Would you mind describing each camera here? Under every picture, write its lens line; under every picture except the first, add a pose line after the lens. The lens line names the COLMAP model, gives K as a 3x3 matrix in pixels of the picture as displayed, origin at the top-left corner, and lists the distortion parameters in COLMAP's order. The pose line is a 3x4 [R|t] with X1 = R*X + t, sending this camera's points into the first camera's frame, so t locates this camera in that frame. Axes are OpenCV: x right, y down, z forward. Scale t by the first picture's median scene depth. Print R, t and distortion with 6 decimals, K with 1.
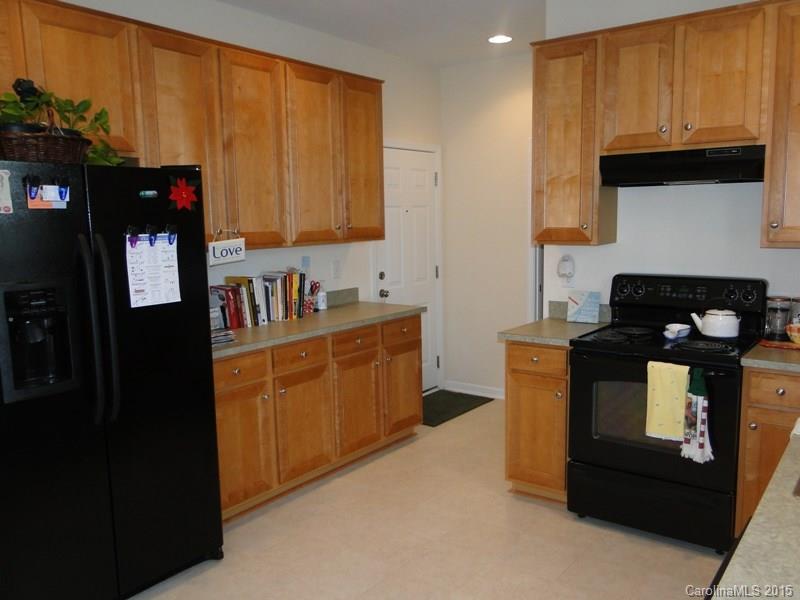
lens RADIAL K [[653.6, 0, 401.1], [0, 653.6, 301.2], [0, 0, 1]] dist [-0.012972, -0.005323]
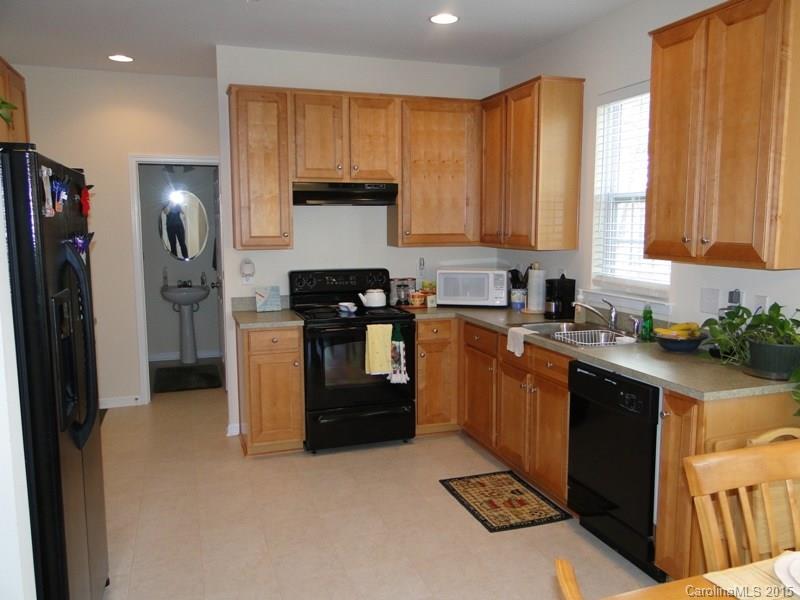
lens RADIAL K [[653.6, 0, 401.5], [0, 653.6, 300.4], [0, 0, 1]] dist [-0.012972, -0.005323]
pose [[0.565009, -0.082171, 0.820983, -0.727296], [0.101223, 0.994415, 0.029867, 0.000002], [-0.818852, 0.066228, 0.570171, 0.080748]]
